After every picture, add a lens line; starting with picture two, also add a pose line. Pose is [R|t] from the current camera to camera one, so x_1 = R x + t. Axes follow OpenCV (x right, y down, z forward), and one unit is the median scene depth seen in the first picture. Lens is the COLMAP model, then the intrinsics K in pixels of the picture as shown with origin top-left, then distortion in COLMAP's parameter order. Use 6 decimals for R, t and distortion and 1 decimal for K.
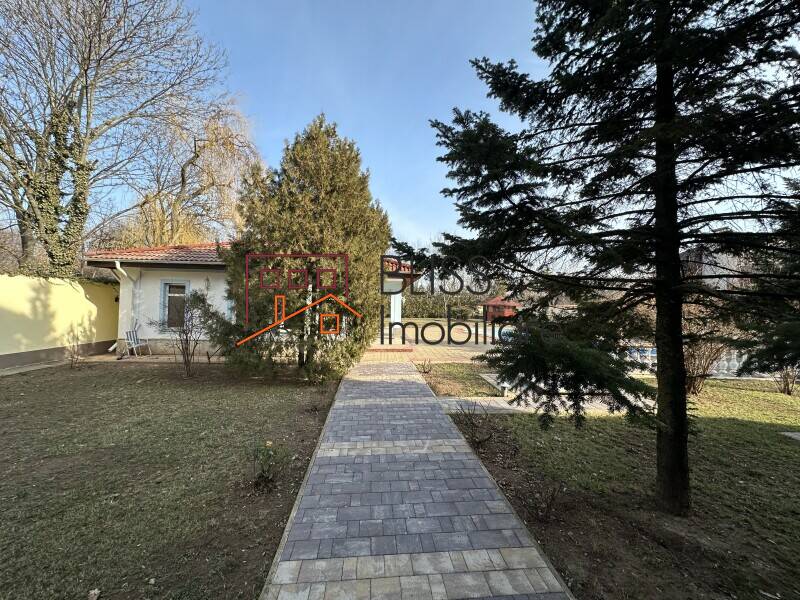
lens RADIAL K [[320.1, 0, 400.4], [0, 320.1, 299.8], [0, 0, 1]] dist [0.000605, -0.000758]
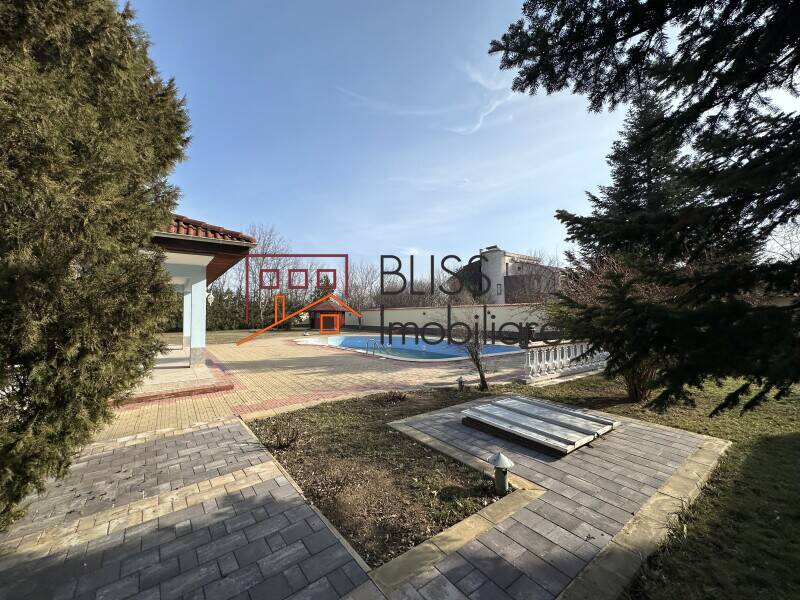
lens RADIAL K [[320.1, 0, 403.5], [0, 320.1, 299.3], [0, 0, 1]] dist [0.000605, -0.000758]
pose [[0.839025, -0.009463, 0.544011, -0.020037], [0.024287, 0.999504, -0.020070, 0.037272], [-0.543551, 0.030052, 0.838838, 0.542806]]
